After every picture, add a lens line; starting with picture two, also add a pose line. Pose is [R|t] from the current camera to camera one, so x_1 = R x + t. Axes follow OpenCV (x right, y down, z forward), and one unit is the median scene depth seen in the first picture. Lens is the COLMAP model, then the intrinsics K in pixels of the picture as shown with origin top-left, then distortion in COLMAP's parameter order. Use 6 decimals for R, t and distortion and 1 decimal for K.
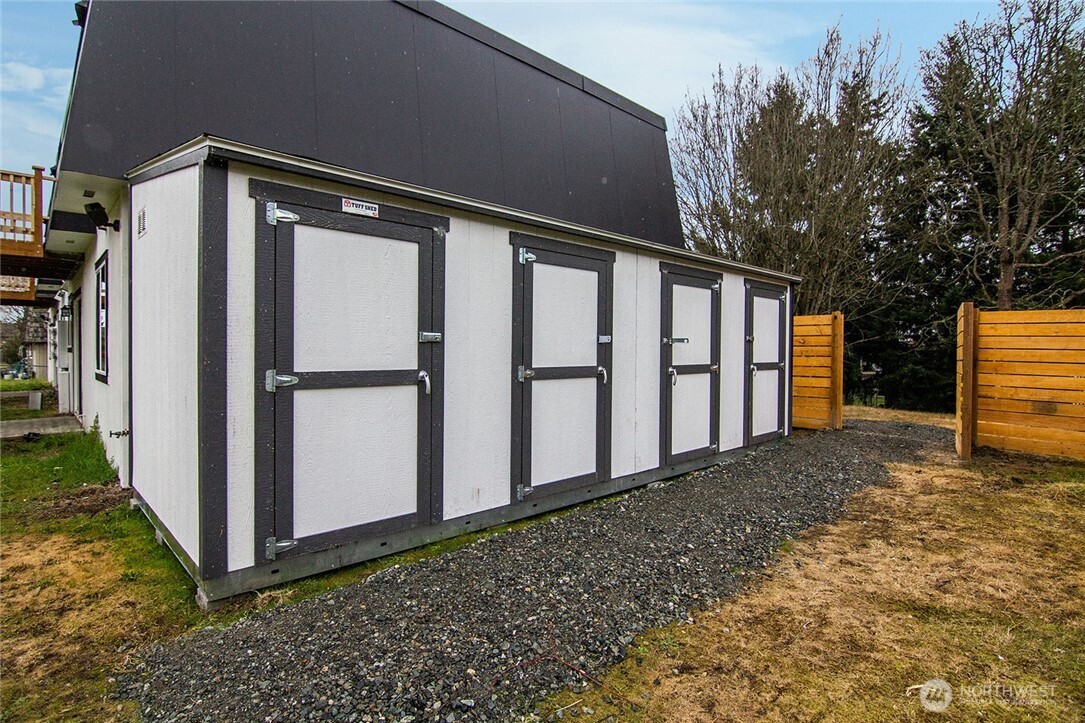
lens RADIAL K [[552.2, 0, 541.6], [0, 552.2, 356.9], [0, 0, 1]] dist [-0.001114, -0.009920]
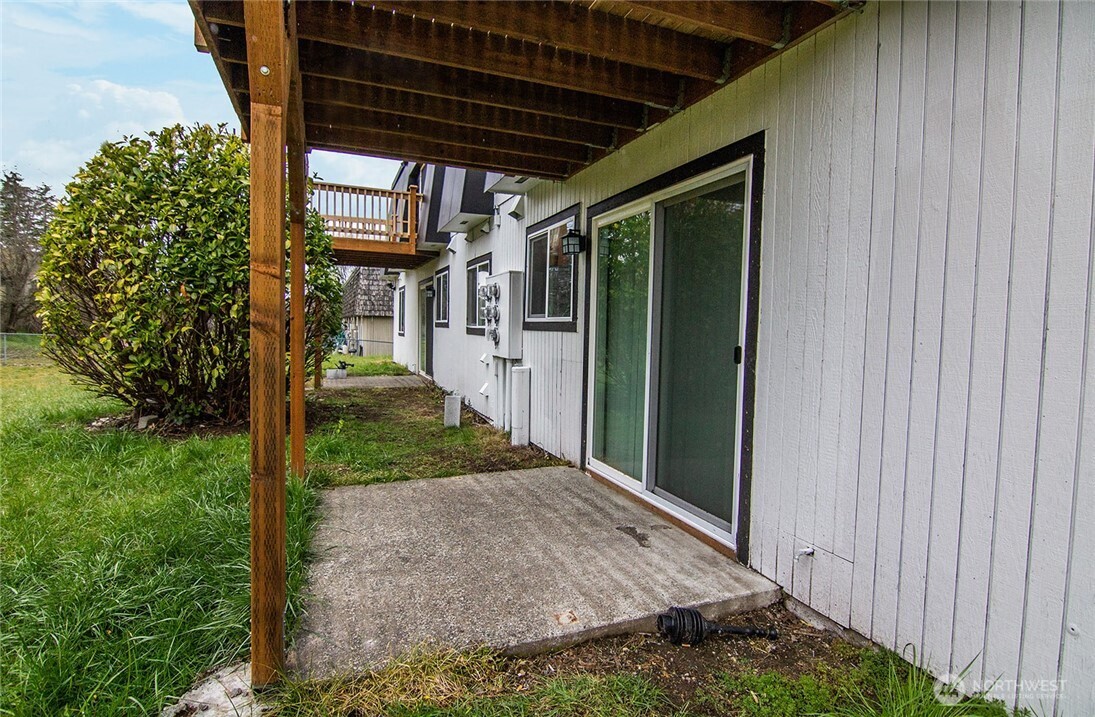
lens RADIAL K [[572.9, 0, 547.5], [0, 572.9, 358.5], [0, 0, 1]] dist [-0.005558, -0.001178]
pose [[0.923449, 0.039656, -0.381666, -1.217088], [-0.025505, 0.998789, 0.042068, -0.010971], [0.382872, -0.029113, 0.923343, 0.965981]]
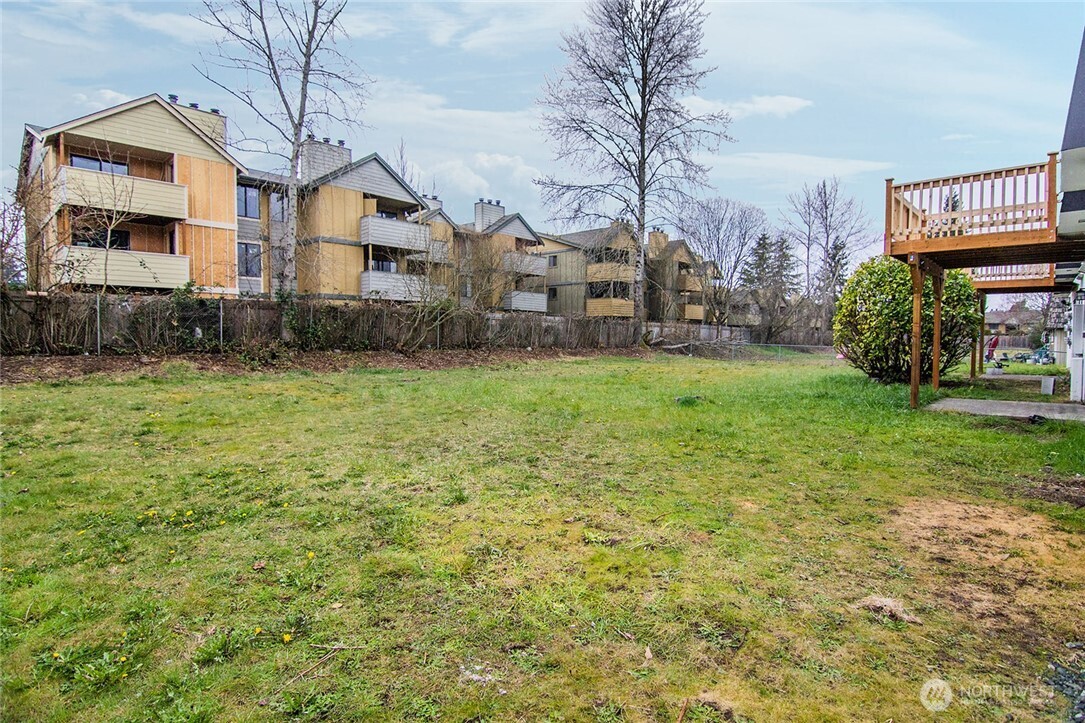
lens RADIAL K [[552.2, 0, 541.6], [0, 552.2, 356.9], [0, 0, 1]] dist [-0.001114, -0.009920]
pose [[0.064001, 0.037471, -0.997246, 0.051704], [-0.012411, 0.999247, 0.036750, 0.004359], [0.997873, 0.010024, 0.064418, 0.007308]]
